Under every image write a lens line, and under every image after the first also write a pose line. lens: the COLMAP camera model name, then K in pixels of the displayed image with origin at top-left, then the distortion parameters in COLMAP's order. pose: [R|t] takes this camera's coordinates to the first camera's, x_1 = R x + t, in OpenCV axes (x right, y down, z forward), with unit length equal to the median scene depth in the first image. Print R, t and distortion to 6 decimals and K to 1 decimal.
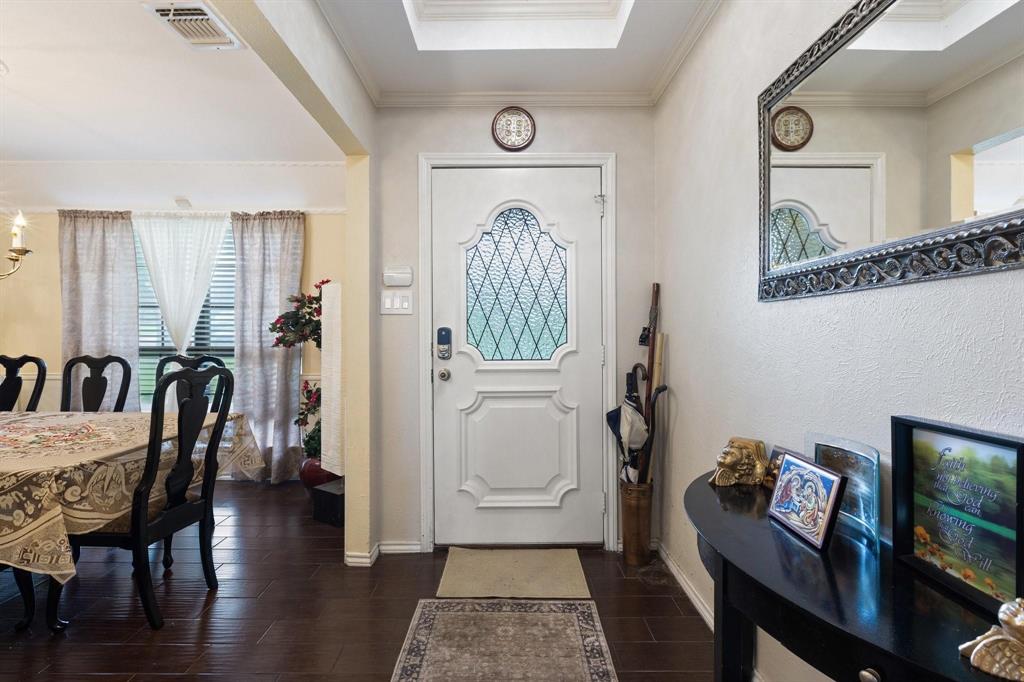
lens RADIAL K [[461.4, 0, 507.1], [0, 461.4, 330.6], [0, 0, 1]] dist [0.001002, -0.000245]
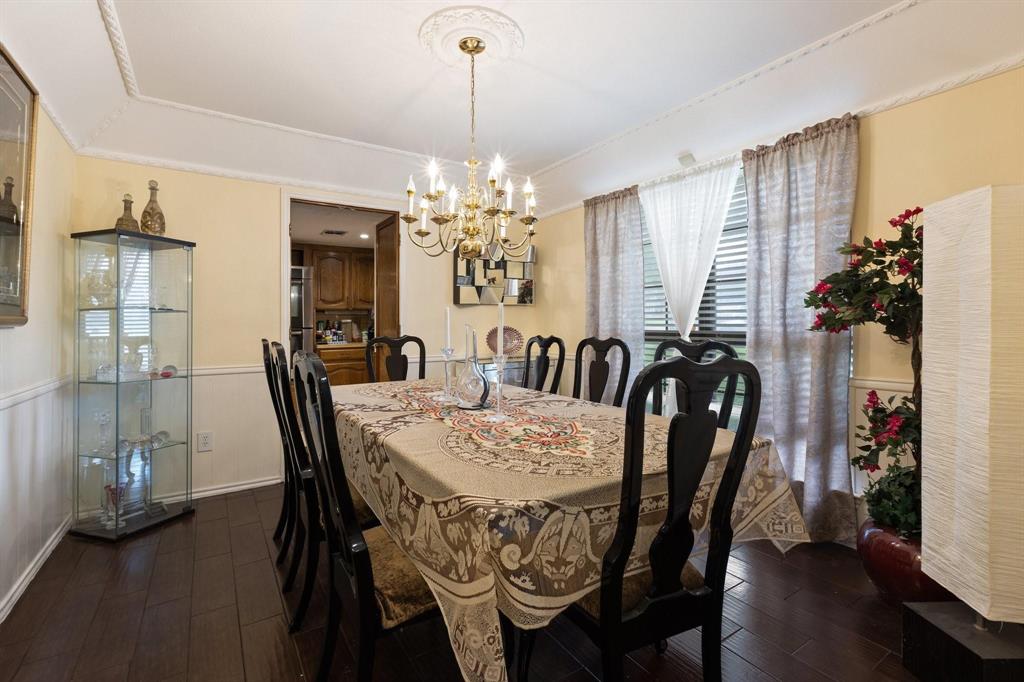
lens RADIAL K [[461.4, 0, 507.1], [0, 461.4, 330.6], [0, 0, 1]] dist [0.001002, -0.000245]
pose [[0.546134, 0.009384, -0.837645, -0.181597], [0.005304, 0.999878, 0.014660, 0.020765], [0.837681, -0.012449, 0.546018, 0.275597]]
